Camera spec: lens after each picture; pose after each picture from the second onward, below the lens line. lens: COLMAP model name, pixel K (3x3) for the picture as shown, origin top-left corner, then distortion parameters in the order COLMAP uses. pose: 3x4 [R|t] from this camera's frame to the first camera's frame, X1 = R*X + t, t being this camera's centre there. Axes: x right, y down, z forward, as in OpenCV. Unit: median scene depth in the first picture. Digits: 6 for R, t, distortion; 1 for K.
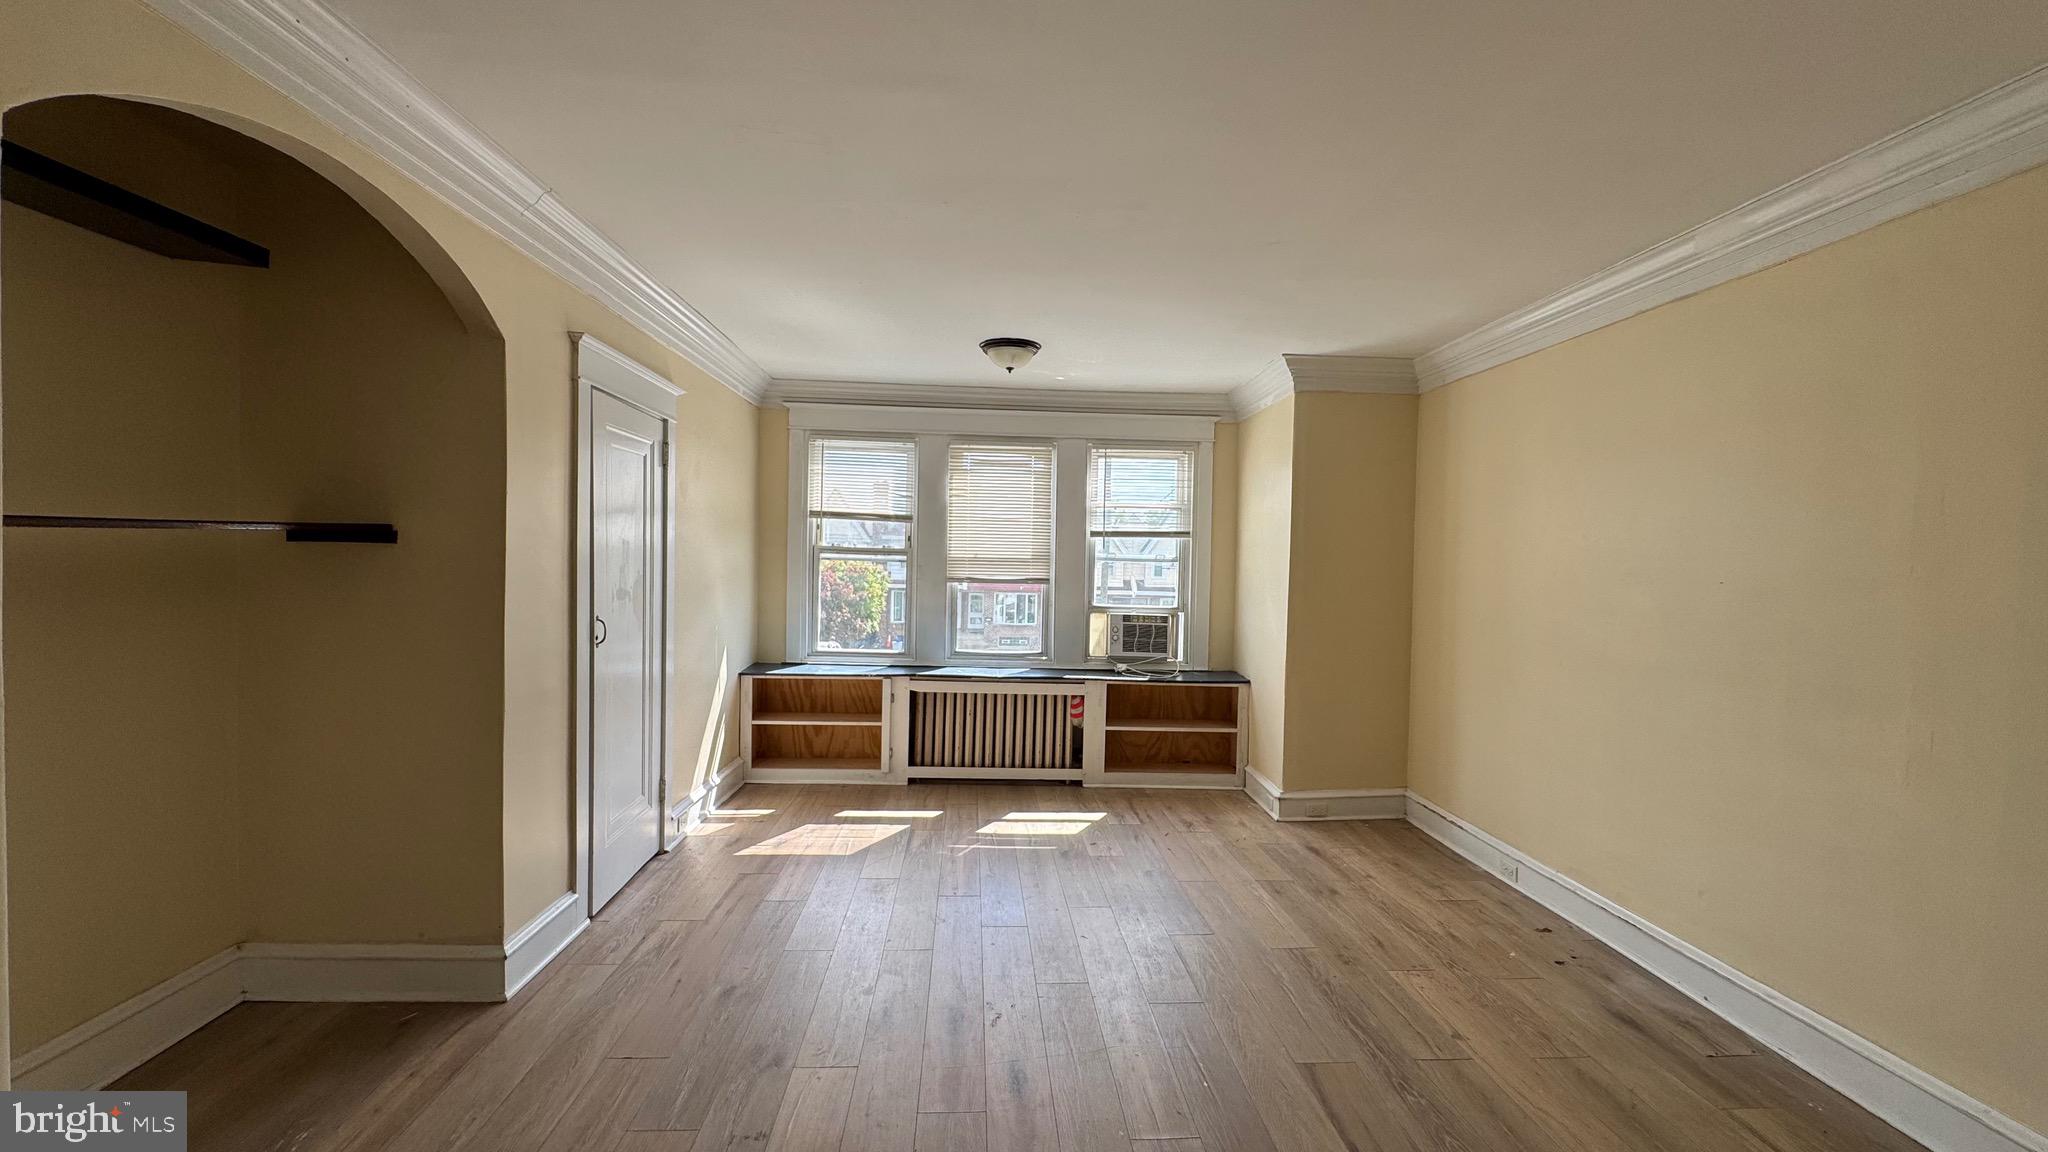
lens RADIAL K [[823.4, 0, 1021.6], [0, 823.4, 577.1], [0, 0, 1]] dist [-0.003209, 0.001121]
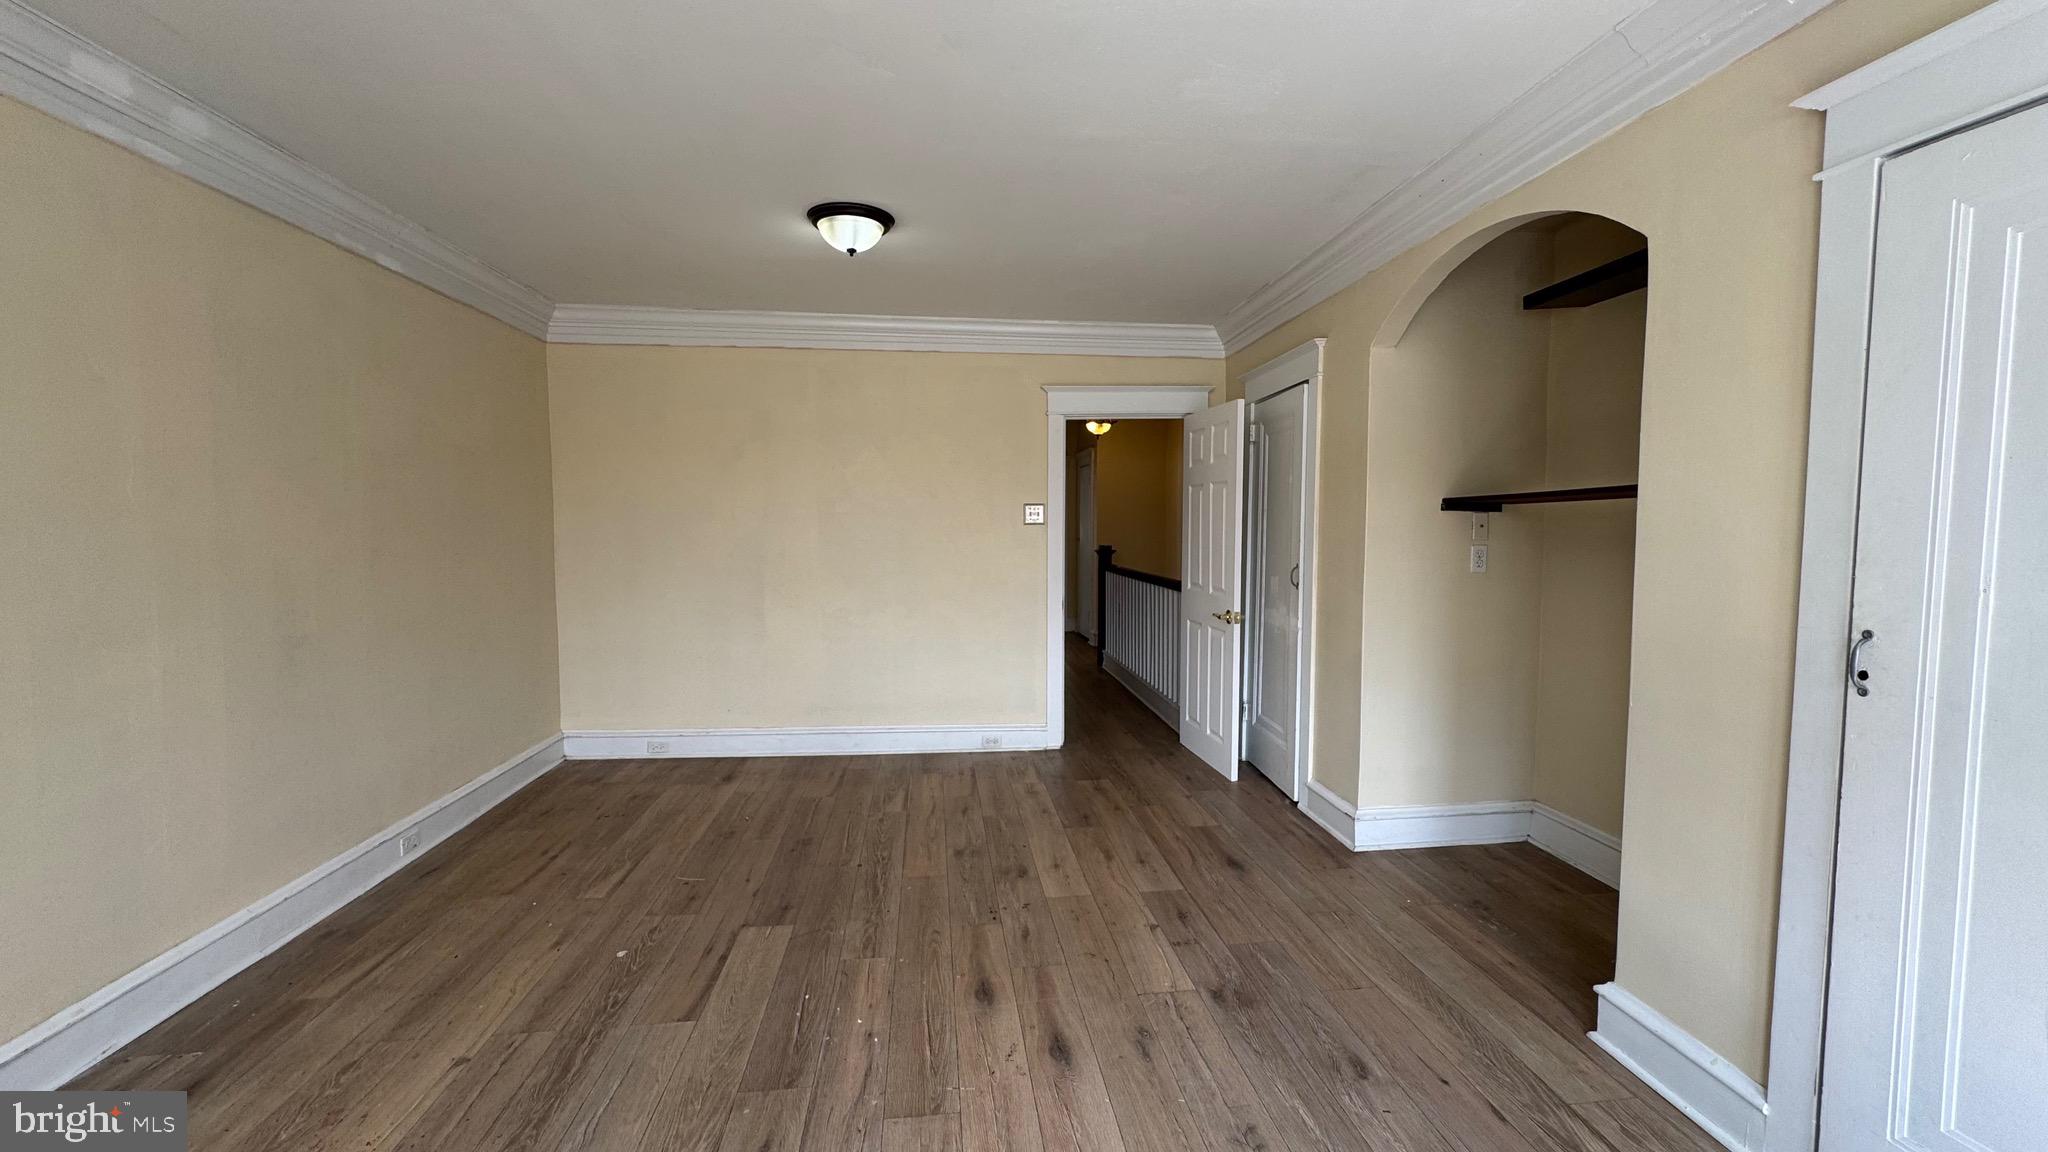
lens RADIAL K [[823.4, 0, 1024.5], [0, 823.4, 580.5], [0, 0, 1]] dist [-0.003209, 0.001121]
pose [[-0.998207, -0.013693, -0.058263, 0.011810], [-0.019124, 0.995417, 0.093693, -0.020640], [0.056713, 0.094640, -0.993895, 1.864160]]
